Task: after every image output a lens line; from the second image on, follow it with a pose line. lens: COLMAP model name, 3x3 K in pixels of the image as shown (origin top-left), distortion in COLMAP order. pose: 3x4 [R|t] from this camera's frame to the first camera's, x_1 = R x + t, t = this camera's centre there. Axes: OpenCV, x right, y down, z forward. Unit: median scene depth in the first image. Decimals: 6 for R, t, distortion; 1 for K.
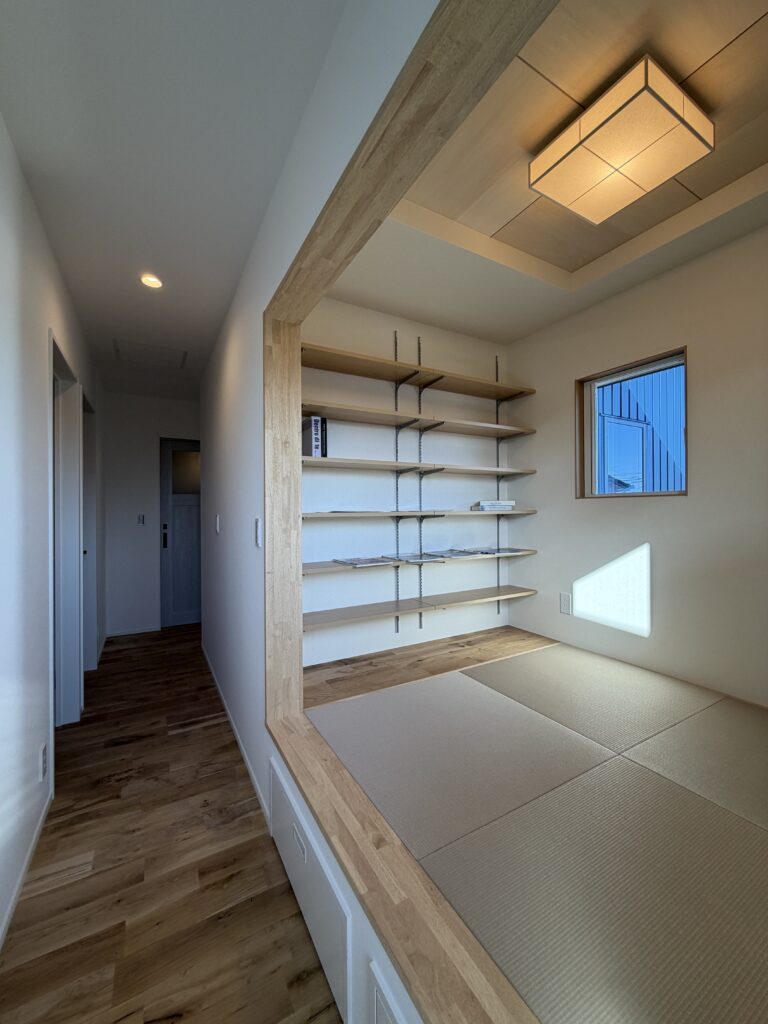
lens RADIAL K [[410.5, 0, 384.4], [0, 410.5, 512.1], [0, 0, 1]] dist [-0.001508, -0.000126]
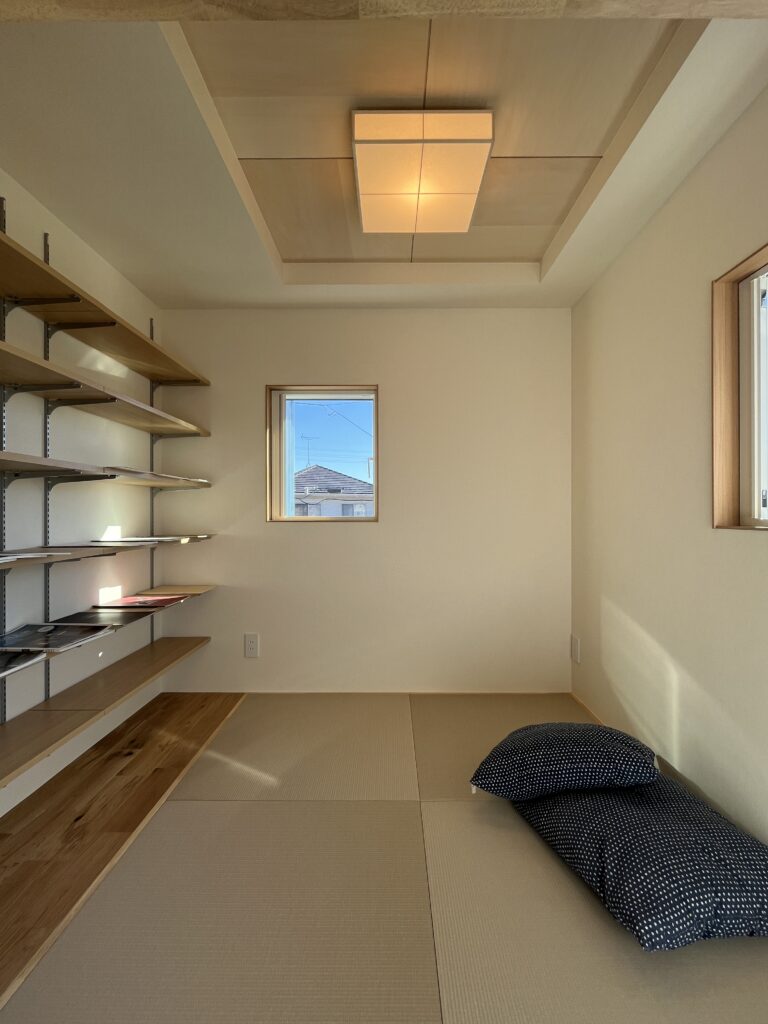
lens RADIAL K [[439.3, 0, 384.5], [0, 439.3, 510.9], [0, 0, 1]] dist [0.004115, -0.000439]
pose [[0.512132, 0.012927, 0.858809, -0.203236], [-0.001506, 0.999899, -0.014152, -0.042551], [-0.858905, 0.005955, 0.512100, 0.310599]]
